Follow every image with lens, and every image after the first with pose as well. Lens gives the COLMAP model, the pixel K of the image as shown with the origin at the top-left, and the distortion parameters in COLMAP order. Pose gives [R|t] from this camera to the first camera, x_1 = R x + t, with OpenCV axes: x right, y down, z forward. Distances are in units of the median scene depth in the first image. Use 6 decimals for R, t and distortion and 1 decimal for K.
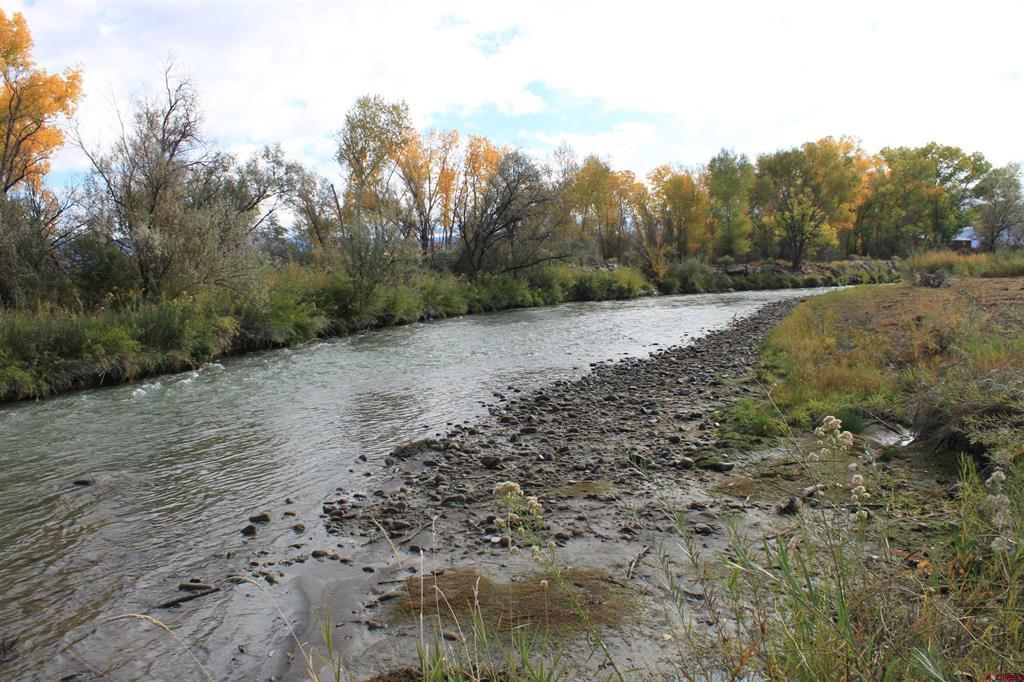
lens RADIAL K [[857.8, 0, 512.0], [0, 857.8, 341.0], [0, 0, 1]] dist [-0.160457, 0.141967]
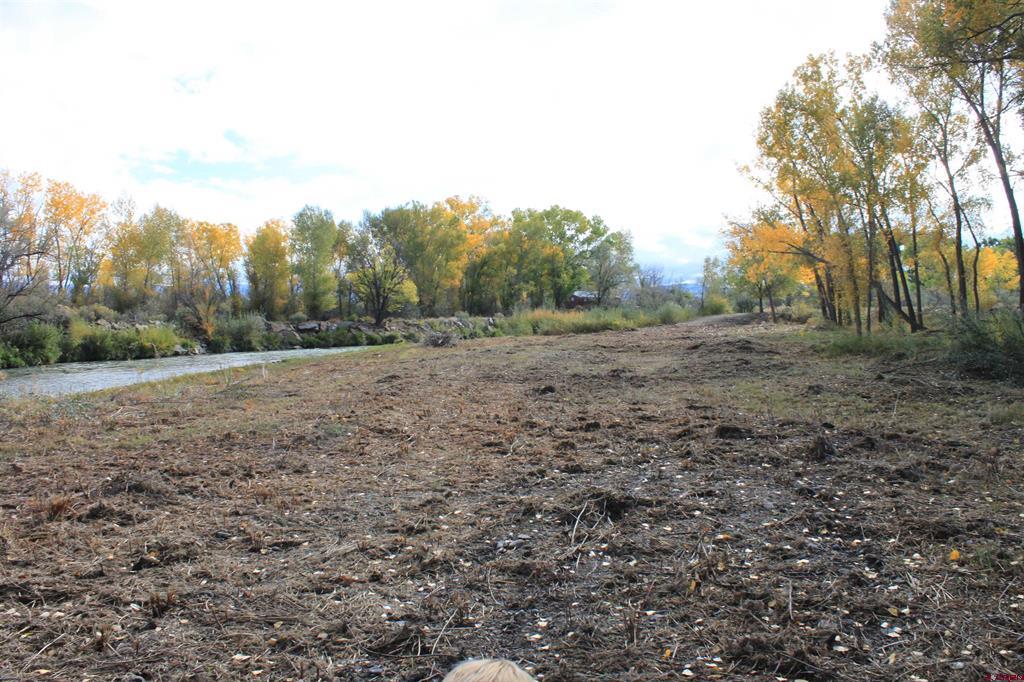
lens RADIAL K [[857.8, 0, 512.0], [0, 857.8, 341.0], [0, 0, 1]] dist [-0.160457, 0.141967]
pose [[0.946244, 0.004243, 0.323427, 0.142268], [0.015611, 0.998150, -0.058768, -0.005122], [-0.323078, 0.060658, 0.944426, -0.004405]]
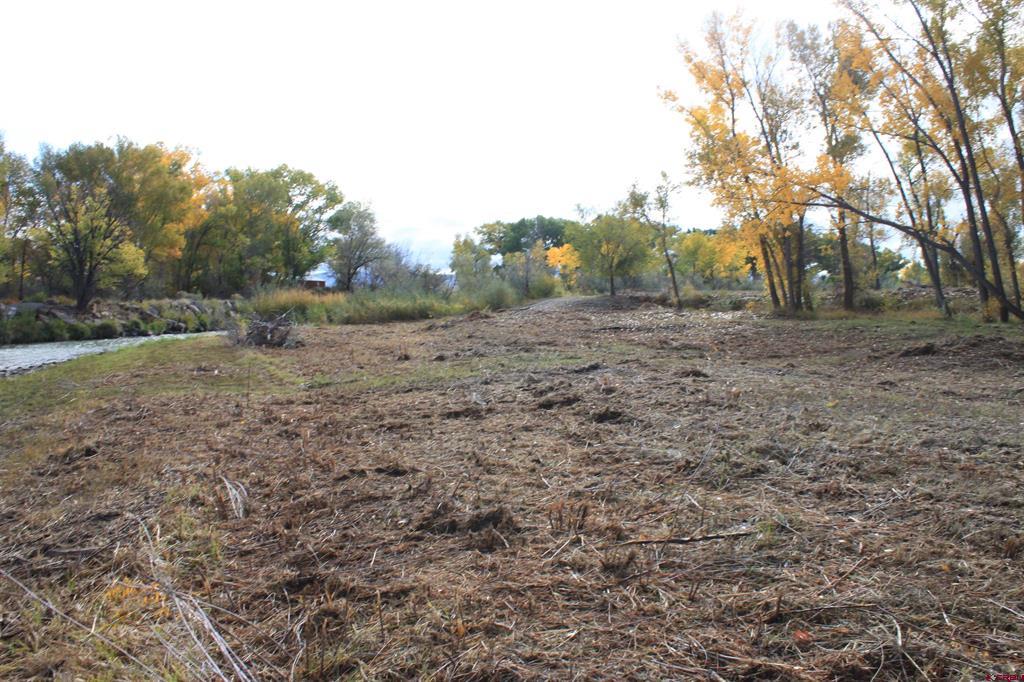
lens RADIAL K [[857.8, 0, 512.0], [0, 857.8, 341.0], [0, 0, 1]] dist [-0.160457, 0.141967]
pose [[0.749798, -0.006660, 0.661634, 0.143174], [0.038185, 0.998718, -0.033221, -0.024460], [-0.660564, 0.050174, 0.749091, 0.265546]]
